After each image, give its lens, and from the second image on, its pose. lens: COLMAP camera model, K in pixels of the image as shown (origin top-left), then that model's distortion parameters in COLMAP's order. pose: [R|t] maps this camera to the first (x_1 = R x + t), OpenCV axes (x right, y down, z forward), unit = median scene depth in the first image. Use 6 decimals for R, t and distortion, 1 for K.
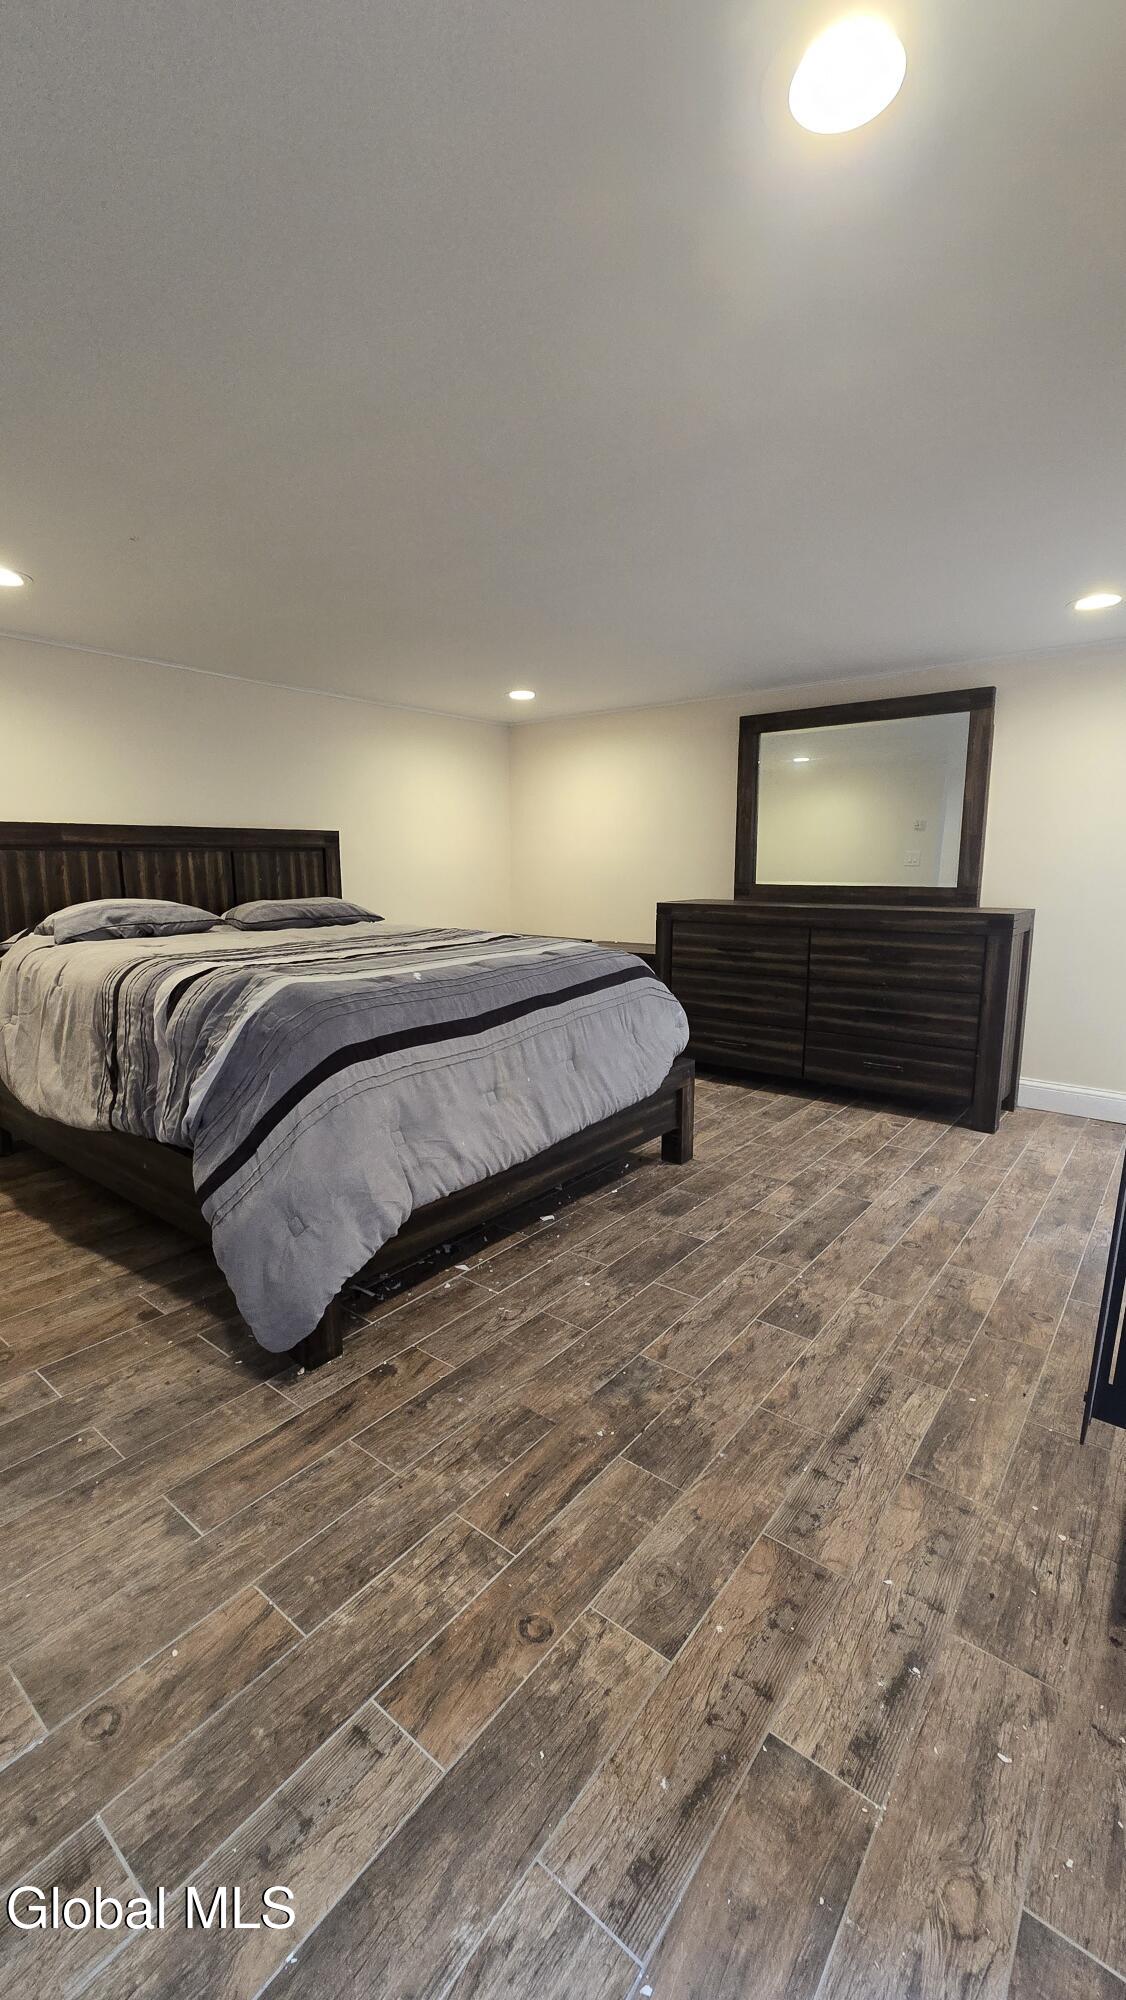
lens RADIAL K [[816.2, 0, 557.9], [0, 816.2, 1009.0], [0, 0, 1]] dist [0.000185, -0.001331]
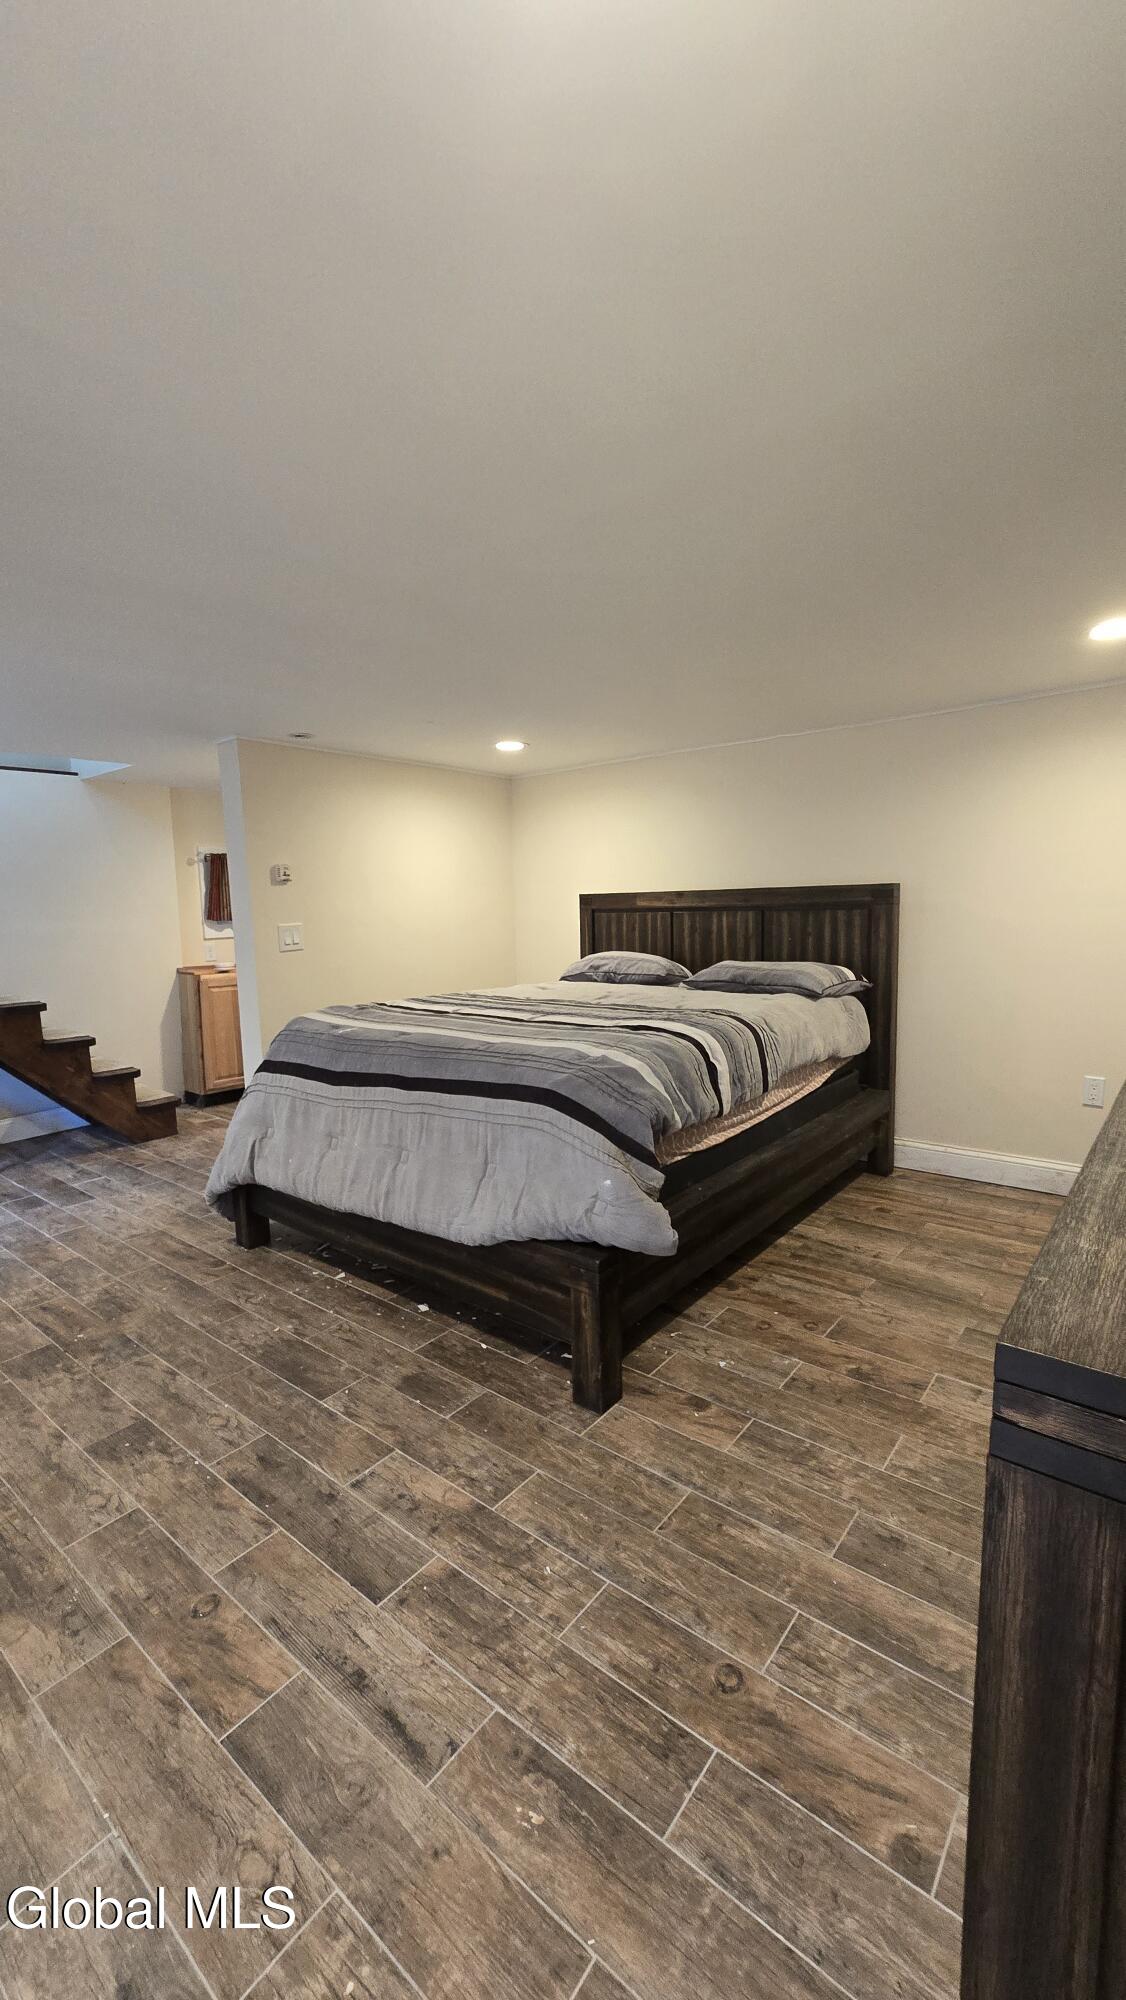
lens RADIAL K [[816.2, 0, 559.4], [0, 816.2, 994.3], [0, 0, 1]] dist [0.000185, -0.001331]
pose [[-0.004650, 0.115426, -0.993305, 0.884238], [-0.155086, 0.981214, 0.114747, -0.238839], [0.987890, 0.154581, 0.013338, 1.066812]]
